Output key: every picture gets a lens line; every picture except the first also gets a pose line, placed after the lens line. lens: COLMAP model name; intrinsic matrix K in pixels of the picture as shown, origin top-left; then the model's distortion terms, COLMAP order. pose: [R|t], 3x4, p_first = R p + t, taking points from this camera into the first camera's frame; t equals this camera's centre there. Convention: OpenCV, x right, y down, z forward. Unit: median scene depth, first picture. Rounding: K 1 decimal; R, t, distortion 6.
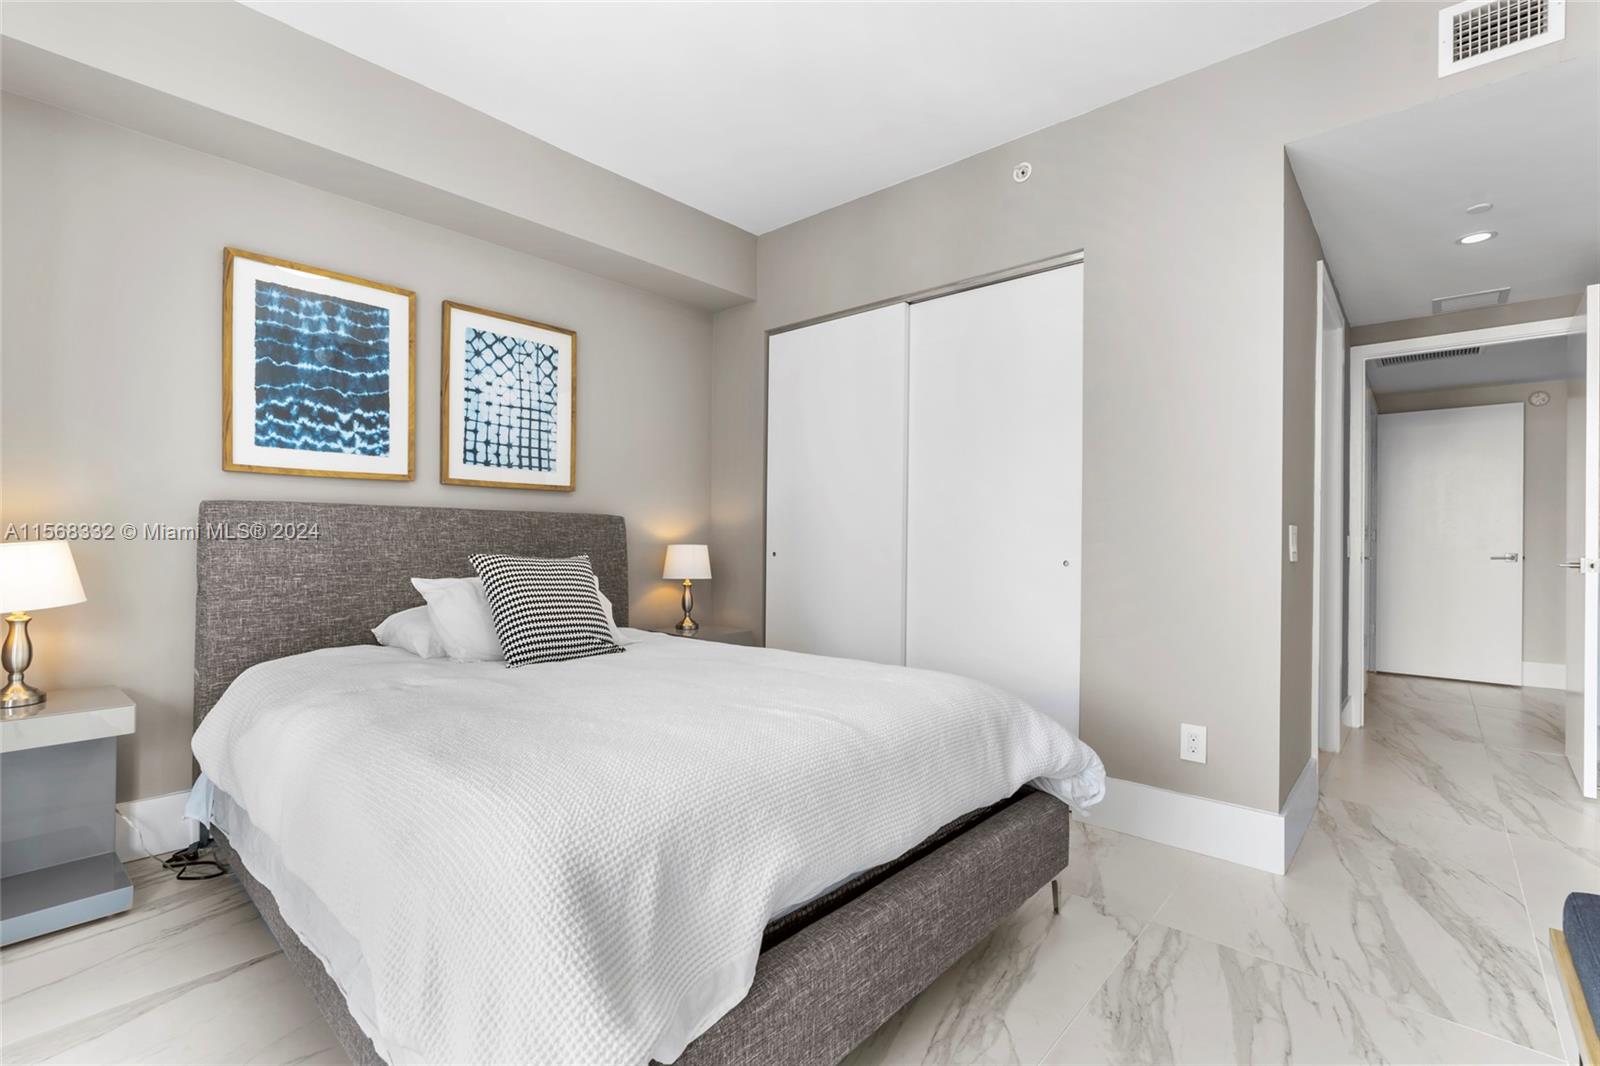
lens RADIAL K [[698.7, 0, 800.0], [0, 698.7, 533.0], [0, 0, 1]] dist [-0.009640, 0.000052]
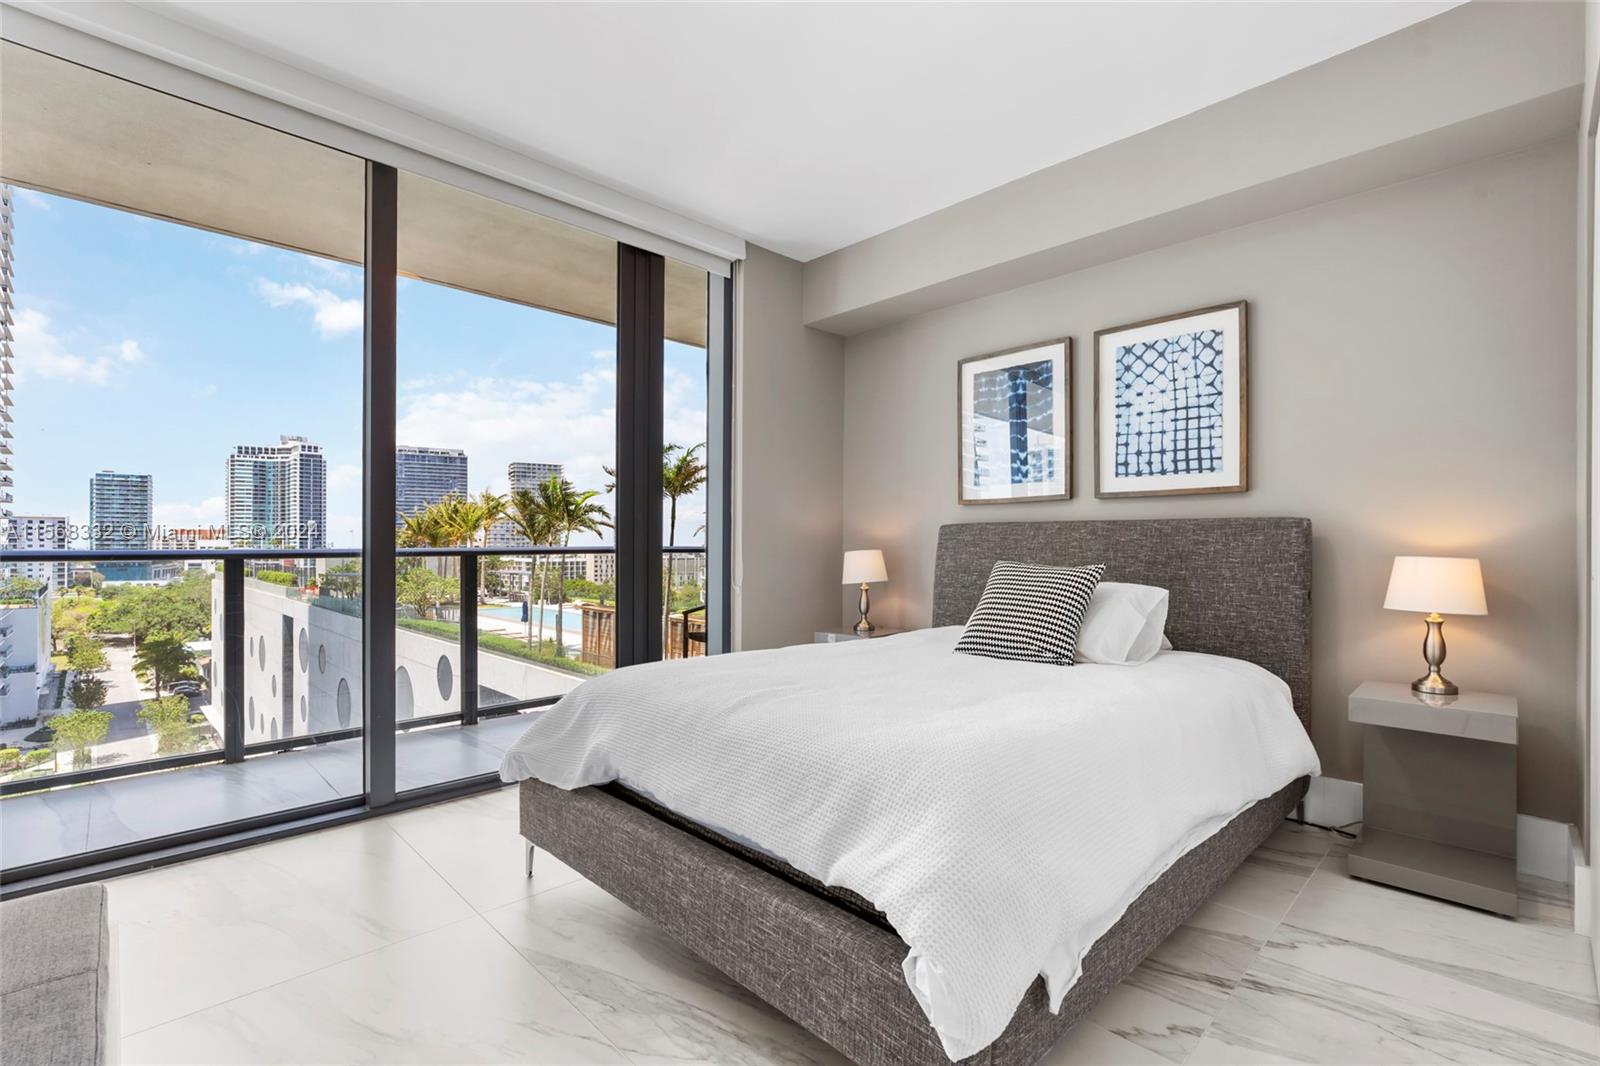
lens RADIAL K [[708.2, 0, 801.8], [0, 708.2, 536.0], [0, 0, 1]] dist [-0.007187, 0.000485]
pose [[-0.041981, -0.021424, -0.998889, 0.583273], [0.006145, 0.999746, -0.021700, 0.009260], [0.999099, -0.007049, -0.041839, 0.548329]]
